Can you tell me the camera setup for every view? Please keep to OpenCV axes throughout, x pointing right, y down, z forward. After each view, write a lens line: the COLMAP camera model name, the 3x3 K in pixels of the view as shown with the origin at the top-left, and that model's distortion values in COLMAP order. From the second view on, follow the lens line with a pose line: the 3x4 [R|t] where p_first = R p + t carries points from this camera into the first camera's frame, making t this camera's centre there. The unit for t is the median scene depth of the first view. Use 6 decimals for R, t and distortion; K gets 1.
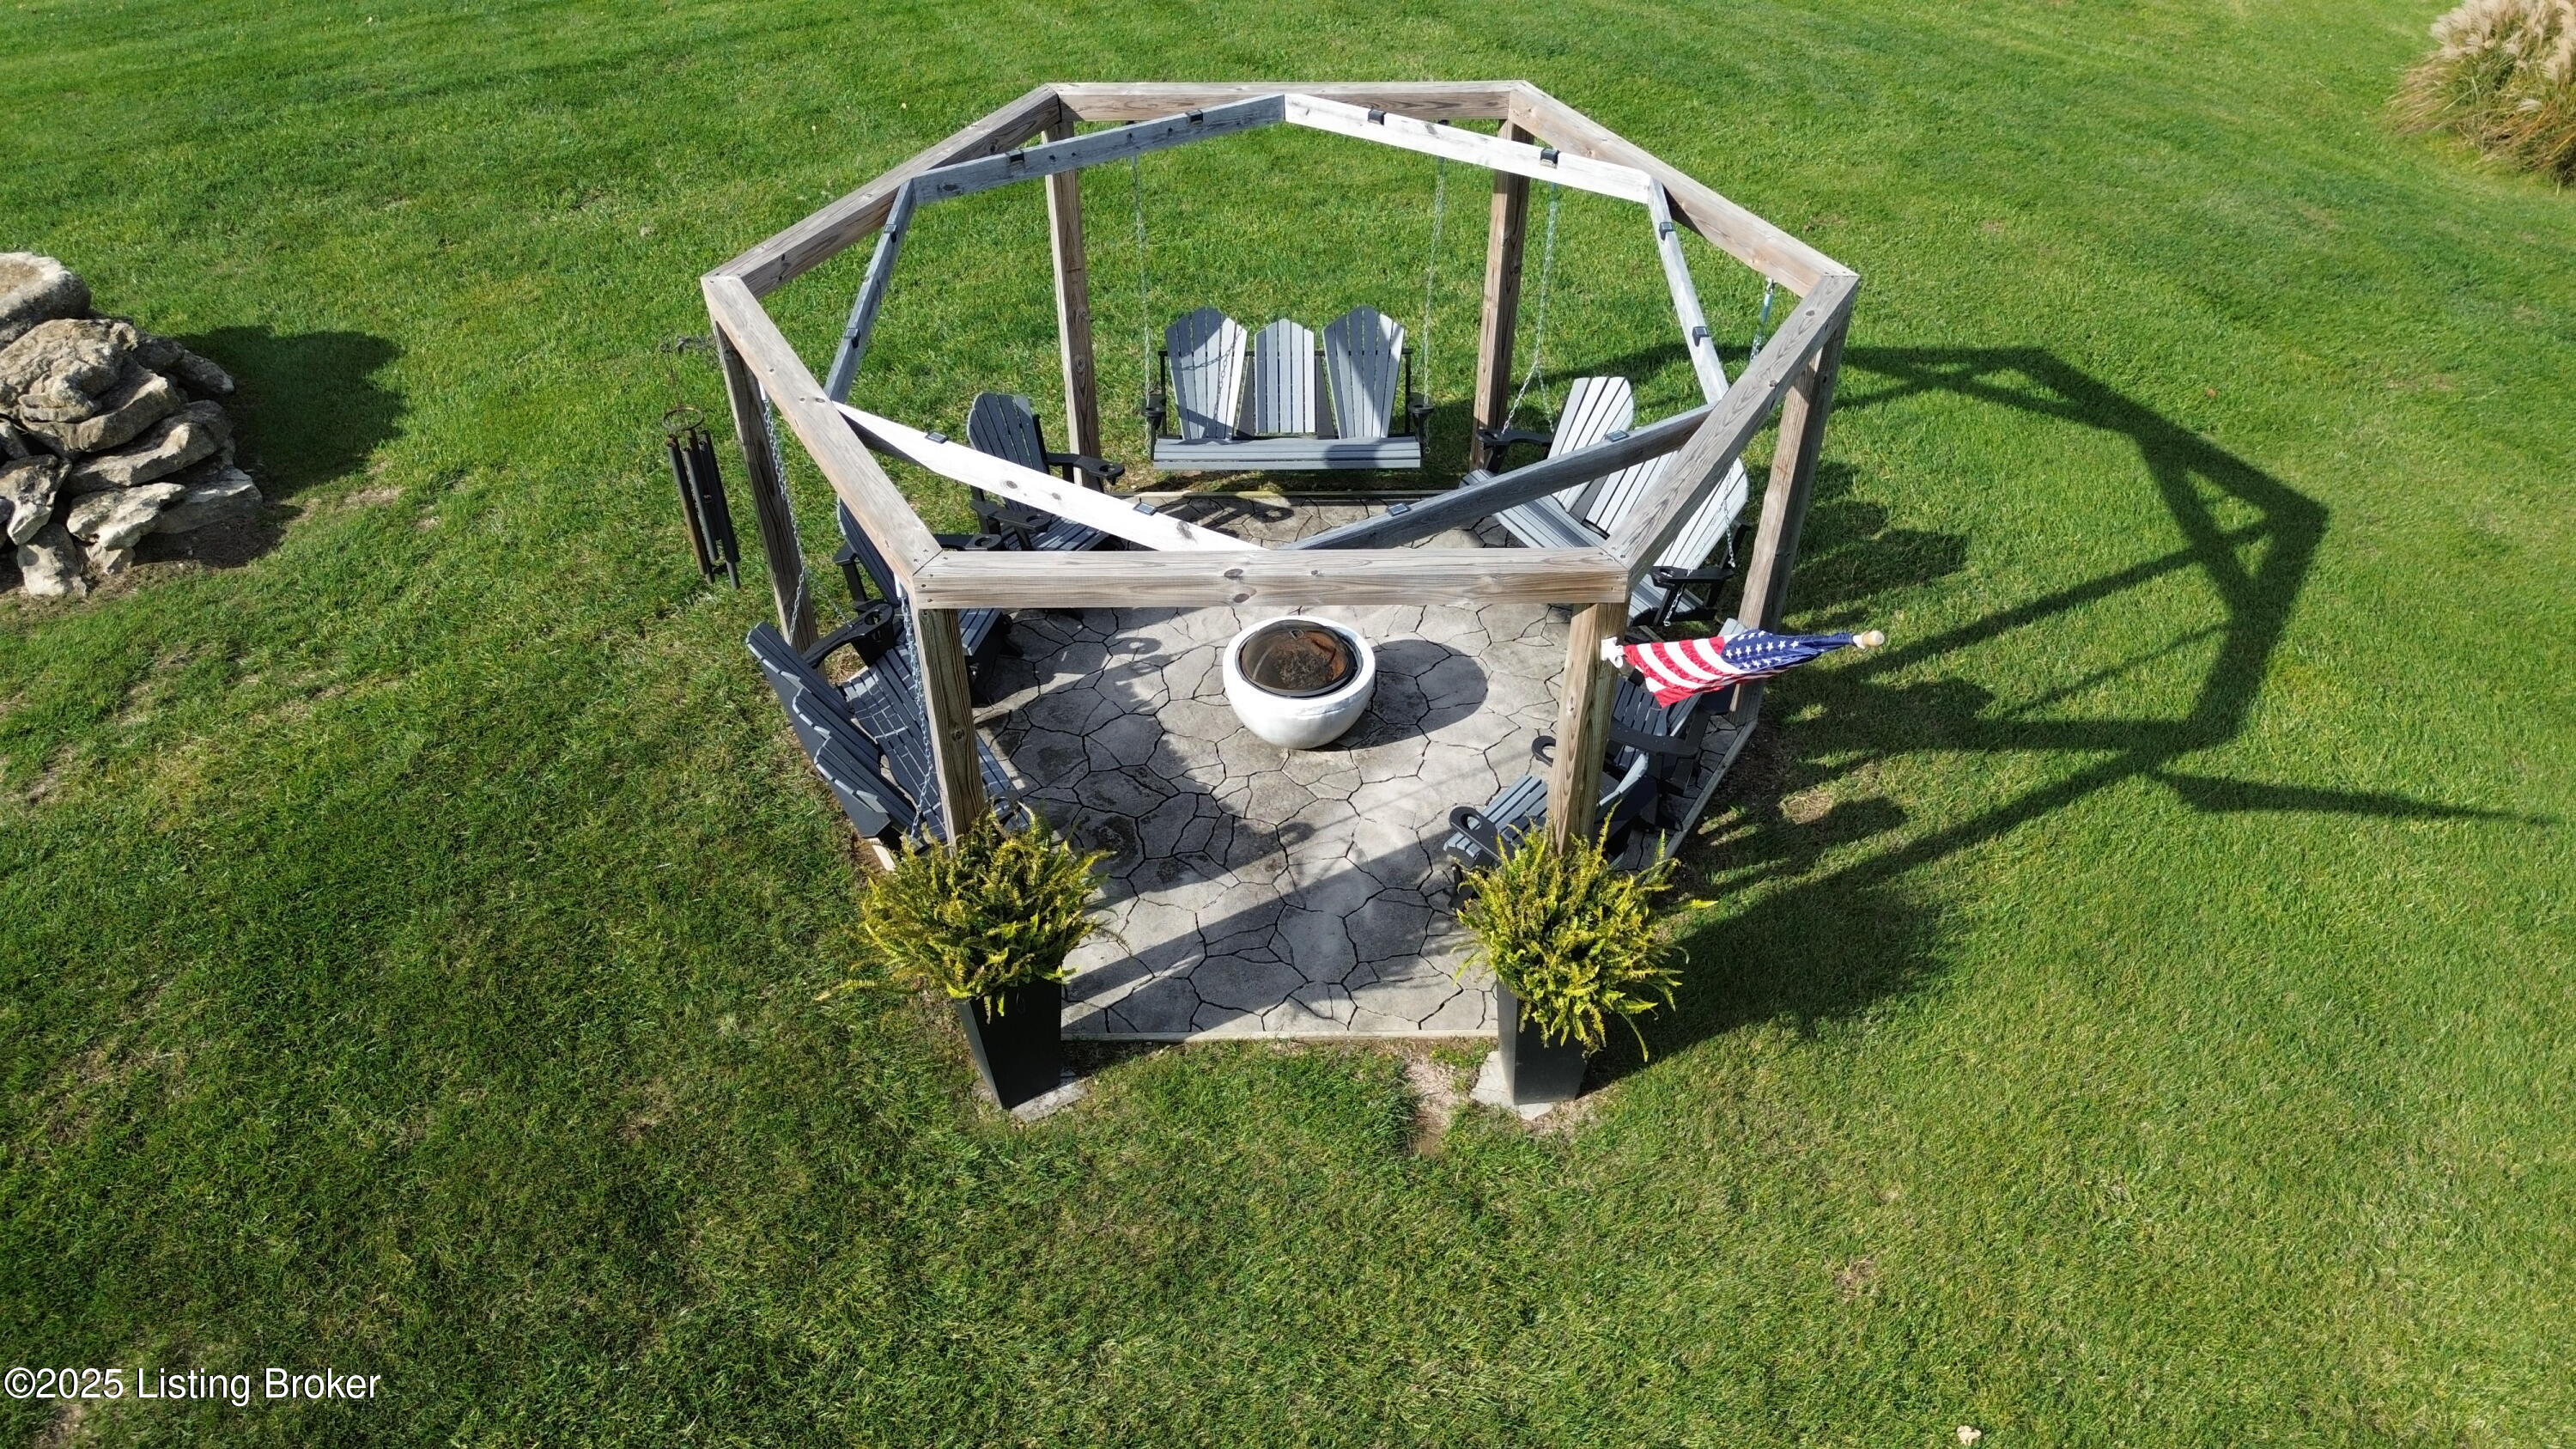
lens RADIAL K [[1817.0, 0, 1283.5], [0, 1817.0, 714.3], [0, 0, 1]] dist [0.099119, -0.103302]
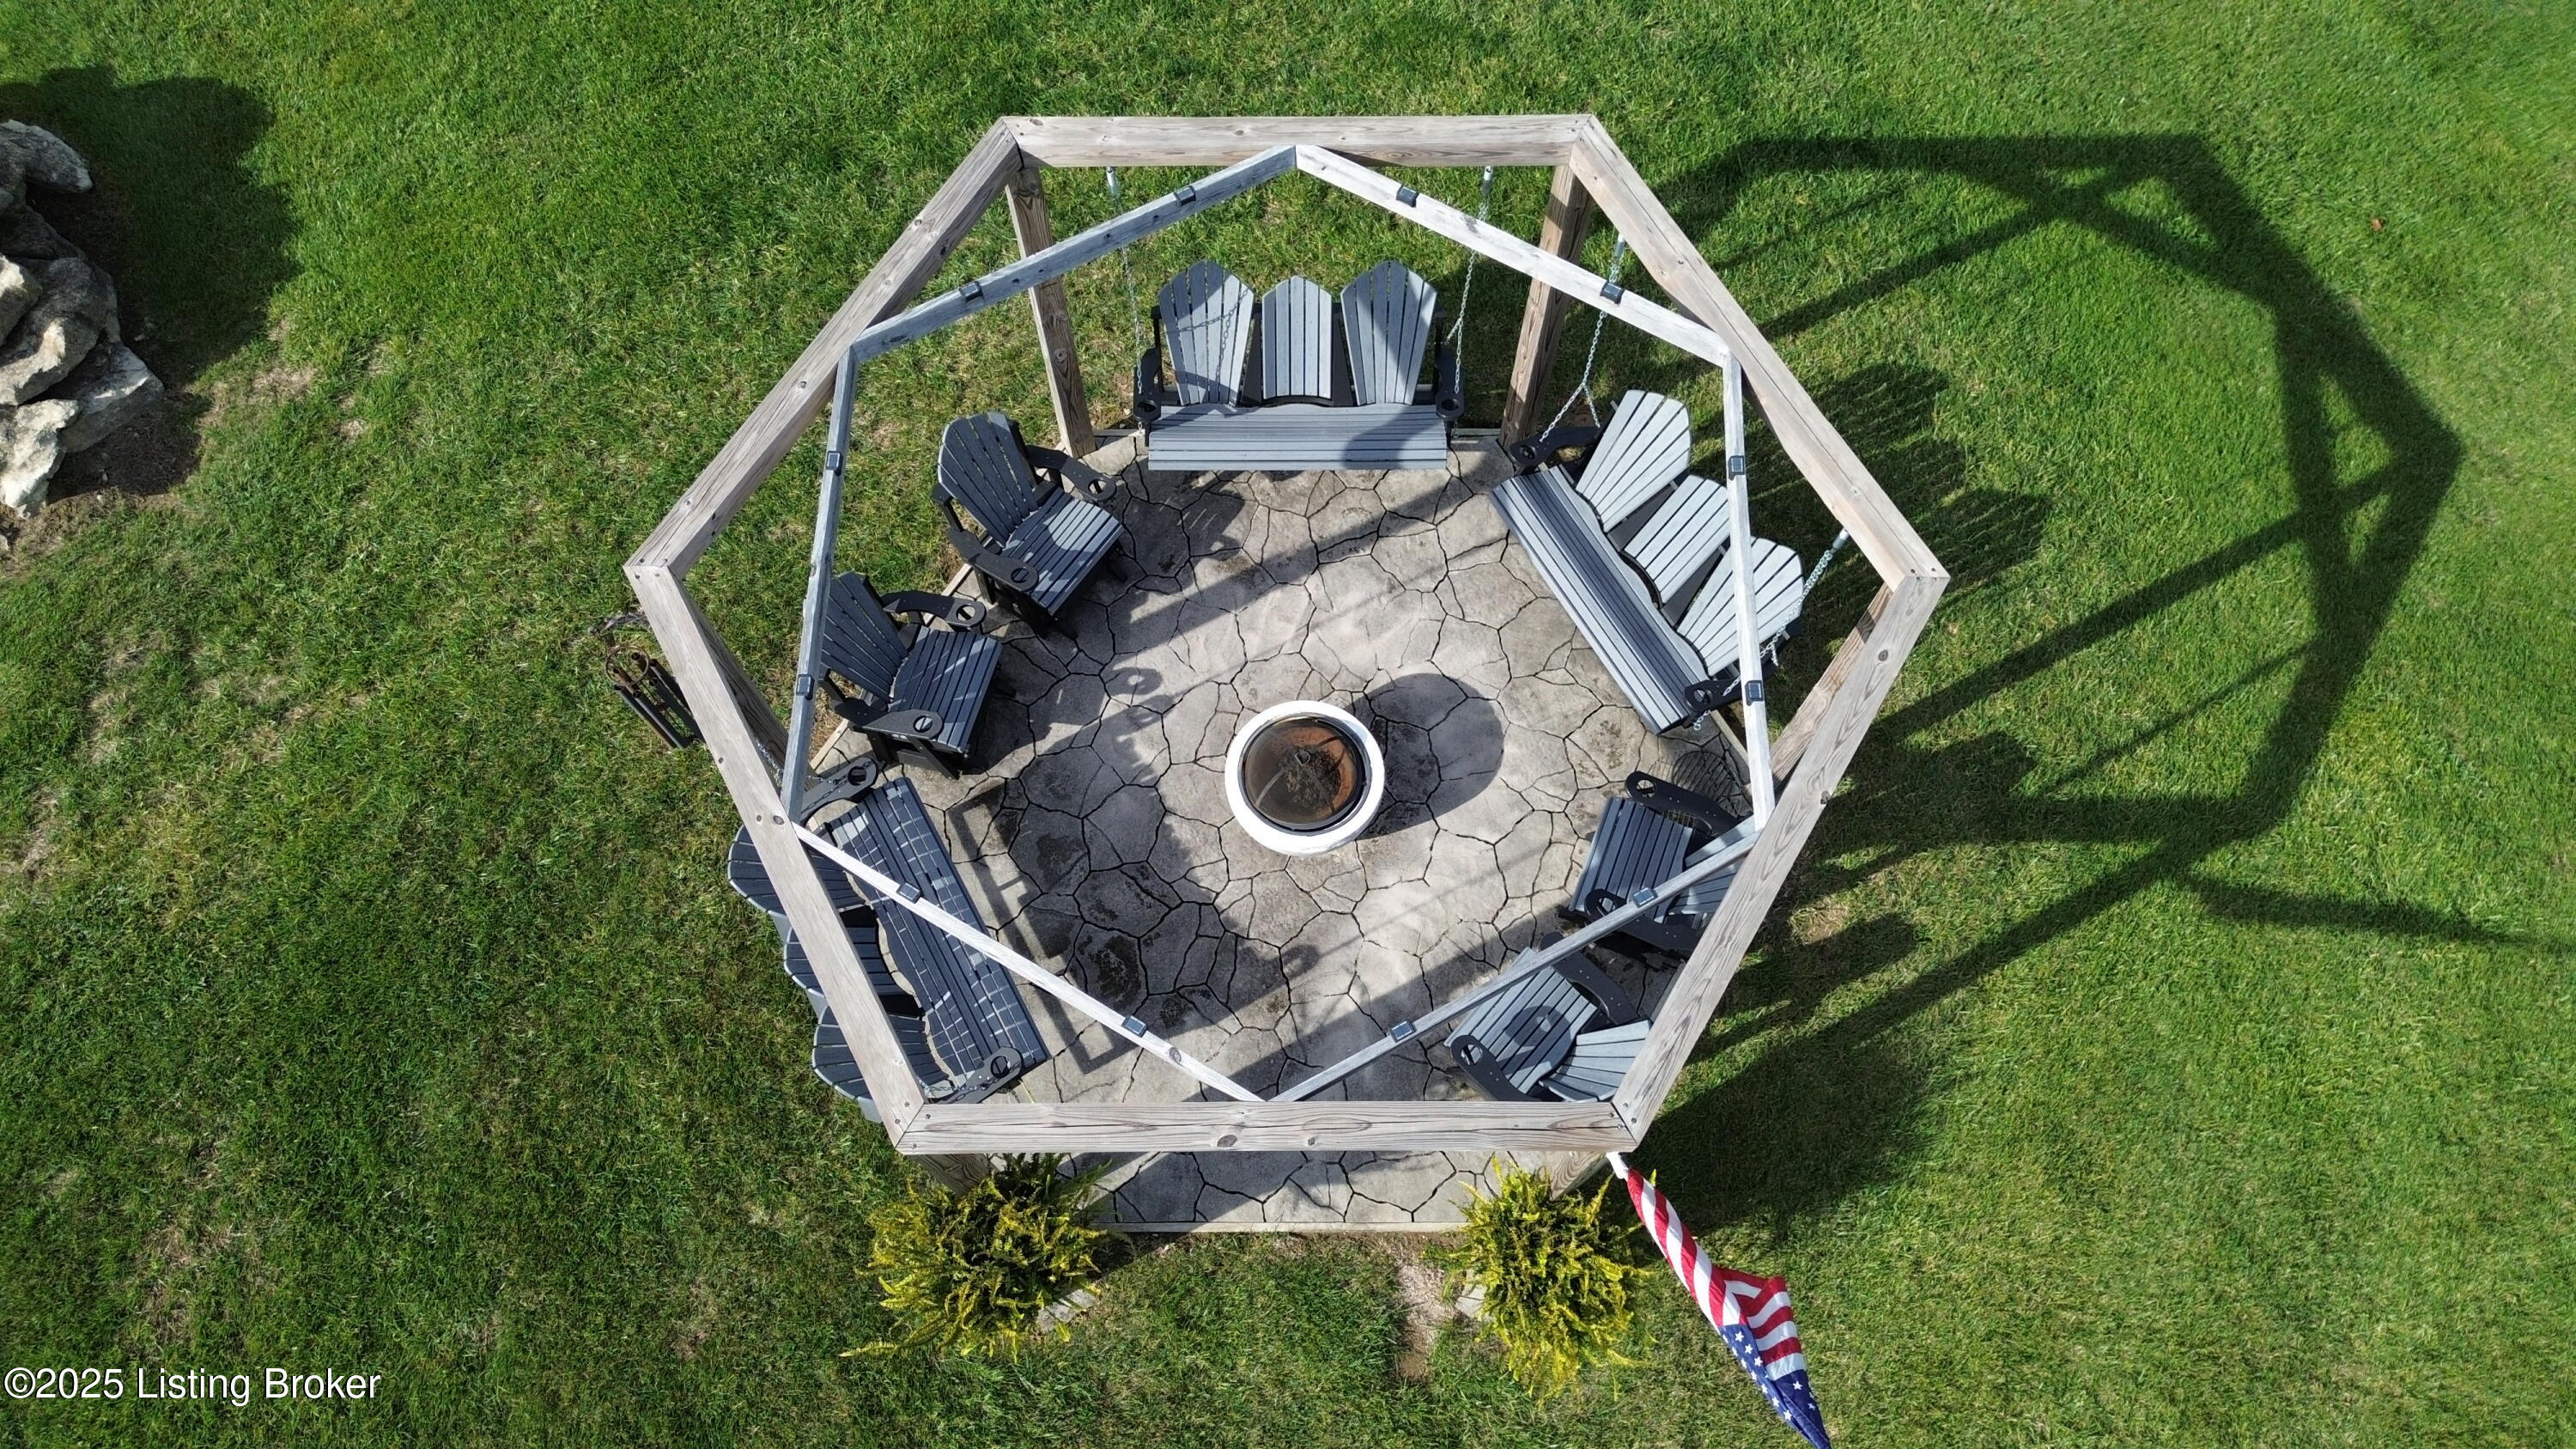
lens RADIAL K [[1817.0, 0, 1283.5], [0, 1817.0, 714.3], [0, 0, 1]] dist [0.099119, -0.103302]
pose [[0.999876, 0.012296, -0.009849, 0.006231], [-0.006453, 0.889952, 0.456008, -0.499410], [0.014372, -0.455888, 0.889921, 0.167552]]
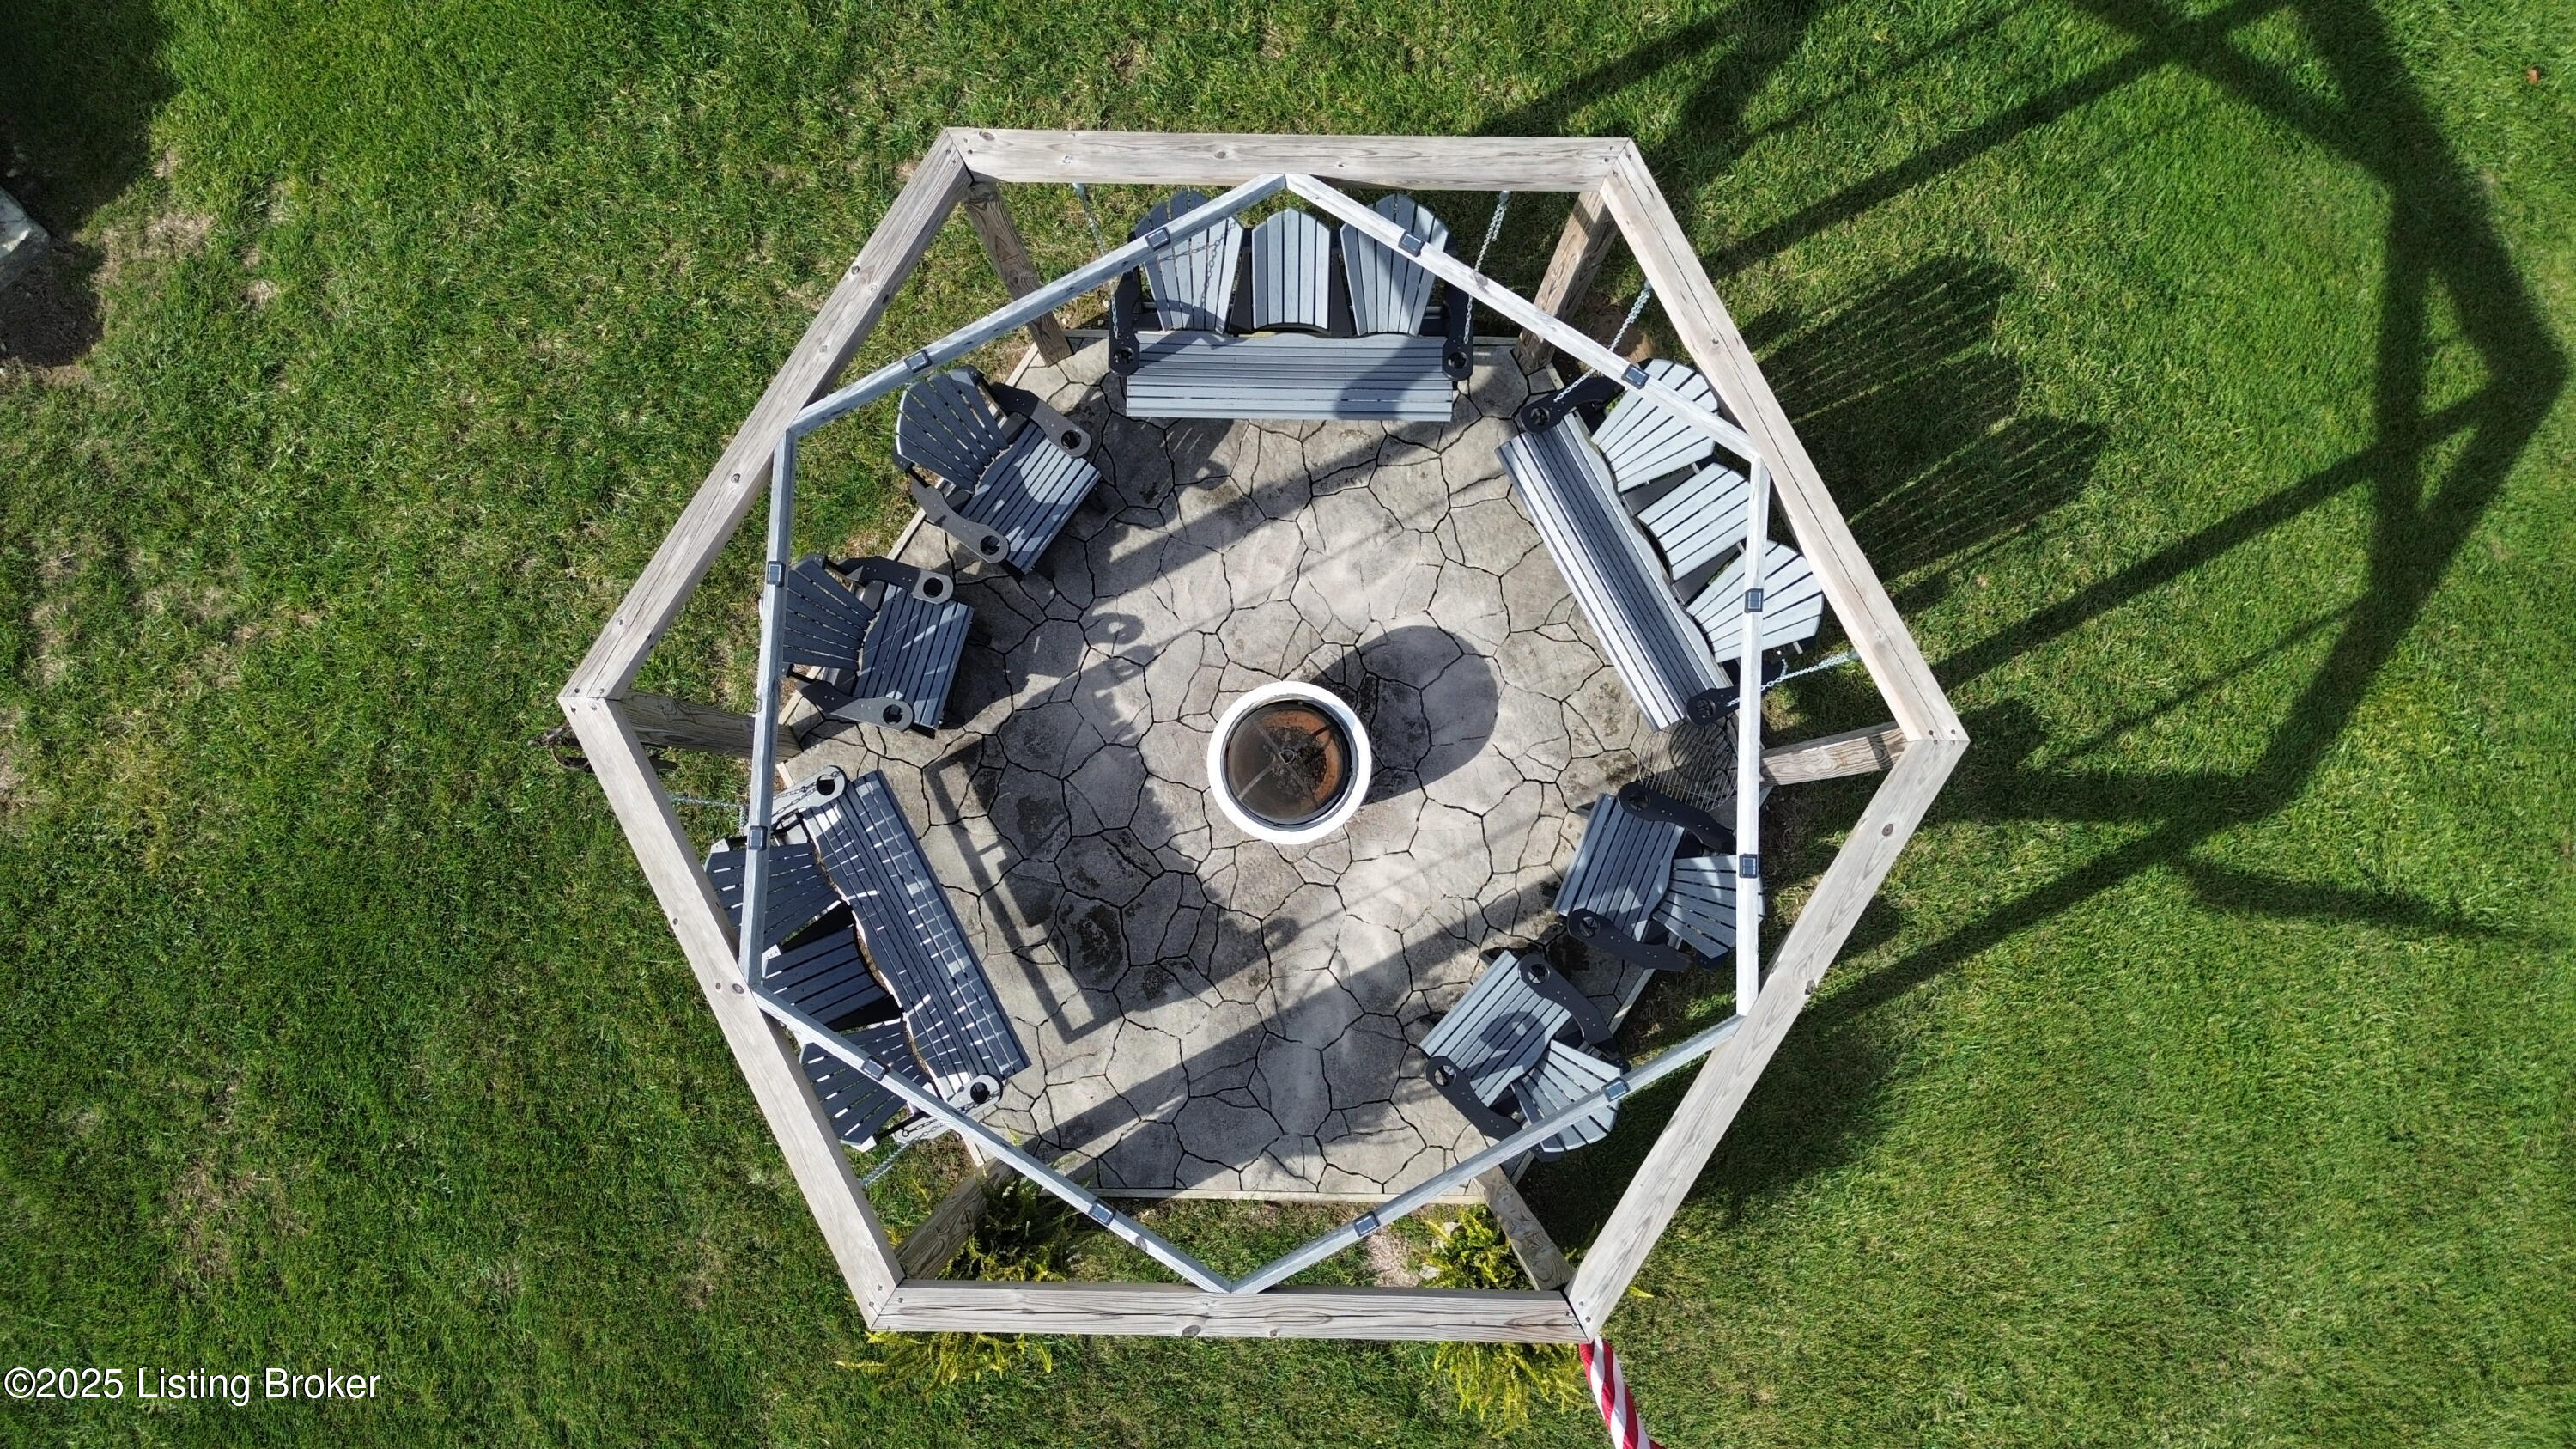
lens RADIAL K [[1817.0, 0, 1283.5], [0, 1817.0, 714.3], [0, 0, 1]] dist [0.099119, -0.103302]
pose [[0.999327, 0.034700, -0.011883, 0.015850], [-0.016407, 0.712682, 0.701296, -0.706507], [0.032803, -0.700629, 0.712772, 0.362491]]
